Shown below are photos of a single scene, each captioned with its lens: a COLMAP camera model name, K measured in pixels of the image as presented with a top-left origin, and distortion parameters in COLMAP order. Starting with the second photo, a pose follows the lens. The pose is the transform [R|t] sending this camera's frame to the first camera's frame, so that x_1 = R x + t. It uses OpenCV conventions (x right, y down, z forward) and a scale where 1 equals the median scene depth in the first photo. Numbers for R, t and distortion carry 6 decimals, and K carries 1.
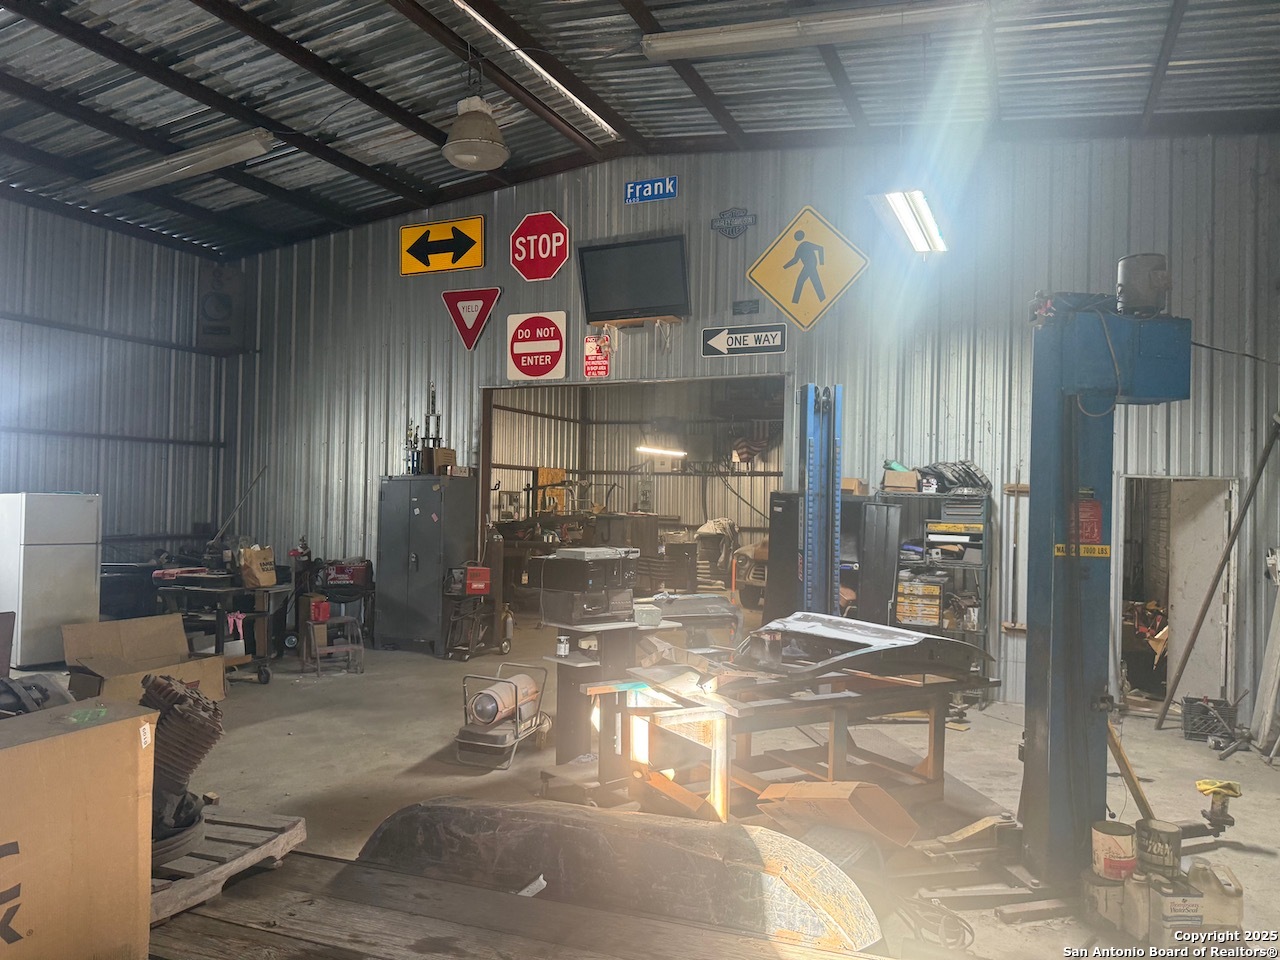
lens RADIAL K [[897.6, 0, 642.7], [0, 897.6, 487.4], [0, 0, 1]] dist [0.151904, -0.243676]
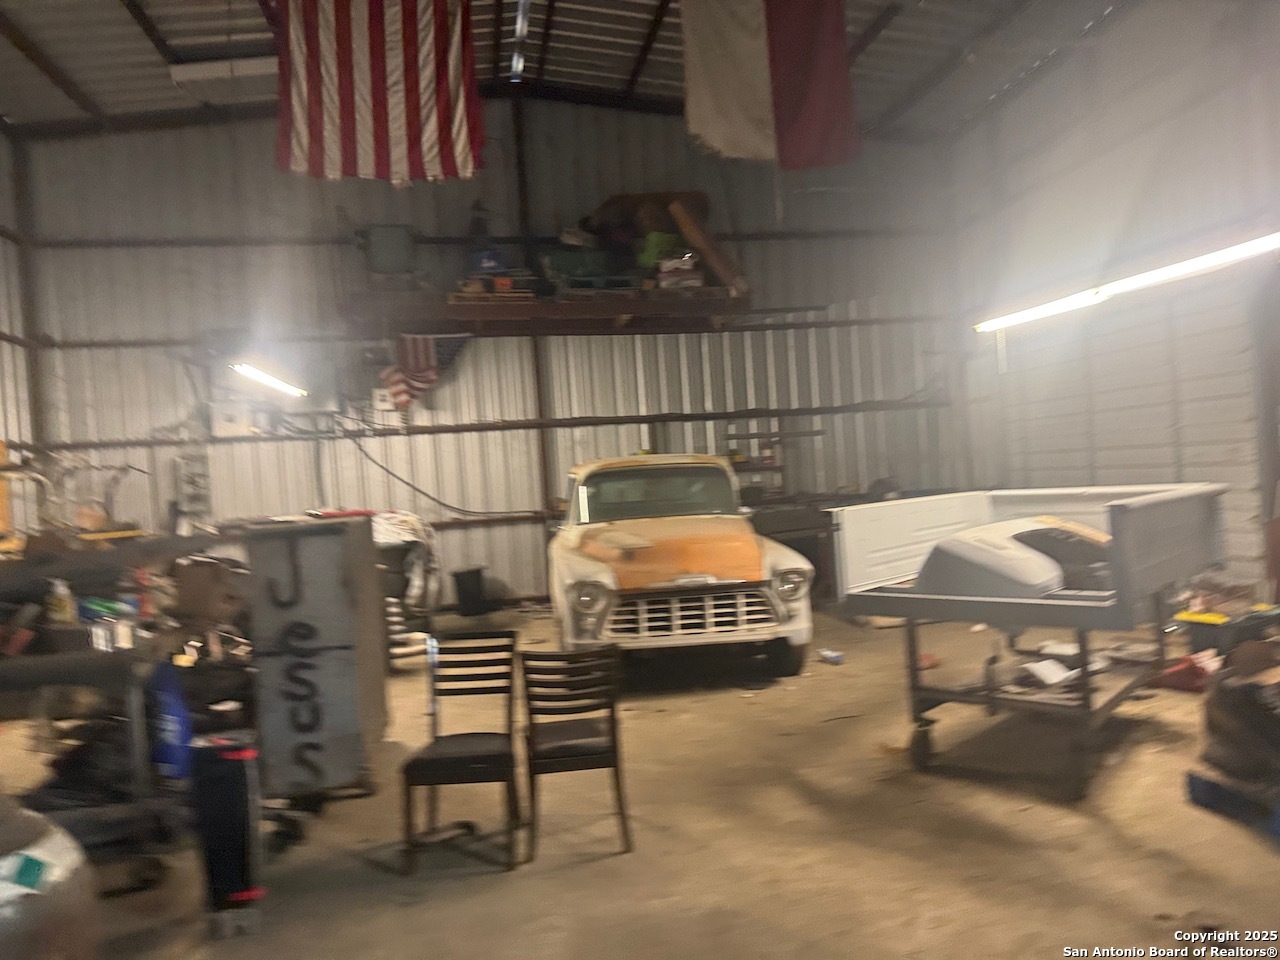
lens RADIAL K [[897.6, 0, 642.7], [0, 897.6, 487.4], [0, 0, 1]] dist [0.151904, -0.243676]
pose [[0.826255, -0.079909, 0.557600, -0.156539], [0.069853, 0.996781, 0.039339, 0.016309], [-0.558949, 0.006446, 0.829177, 0.861921]]
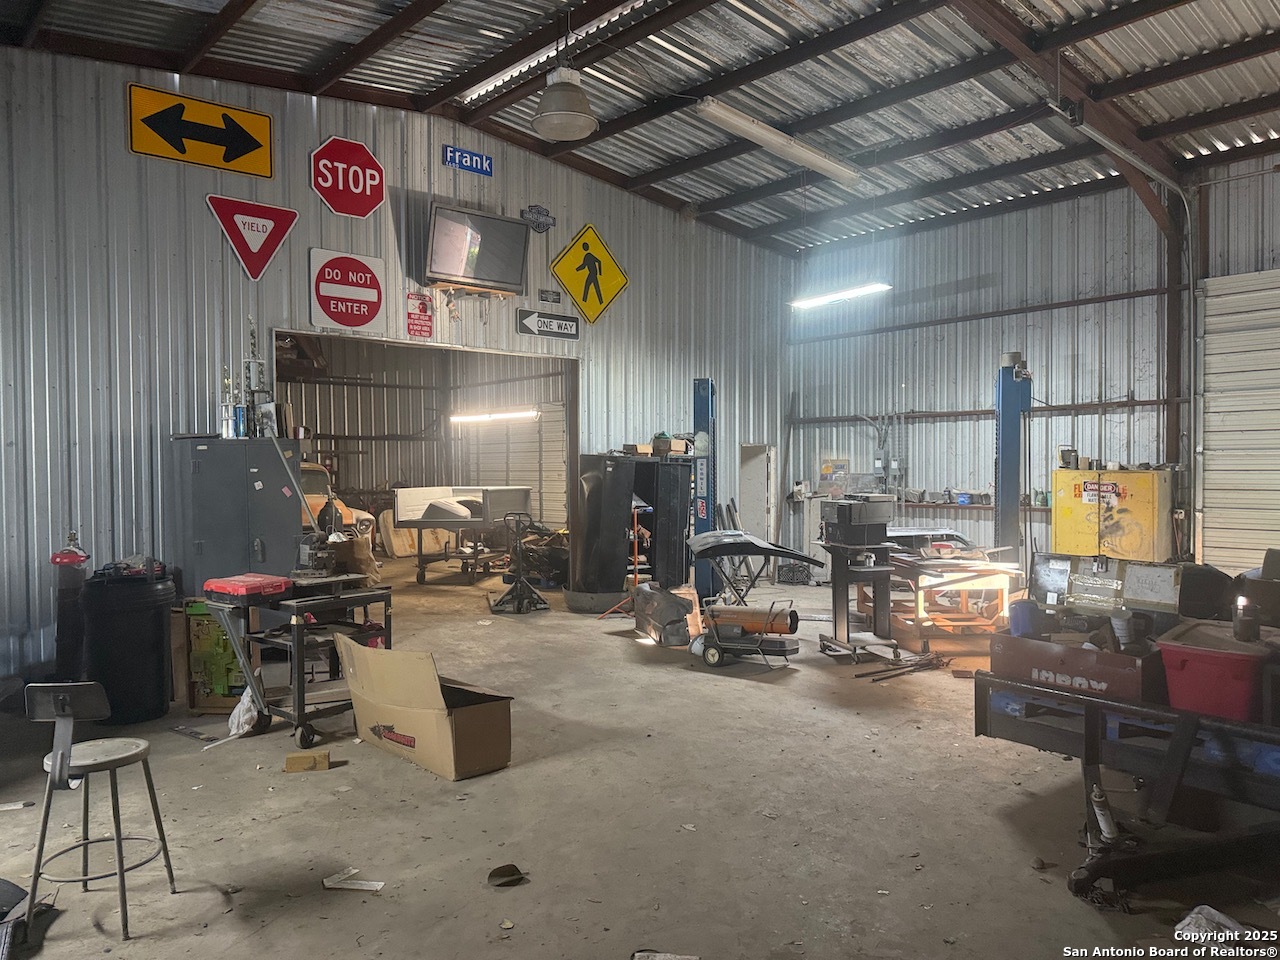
lens RADIAL K [[897.6, 0, 642.7], [0, 897.6, 487.4], [0, 0, 1]] dist [0.151904, -0.243676]
pose [[0.423371, -0.040435, 0.905053, -0.800628], [-0.002222, 0.998954, 0.045670, -0.007033], [-0.905954, -0.021346, 0.422839, 0.355736]]
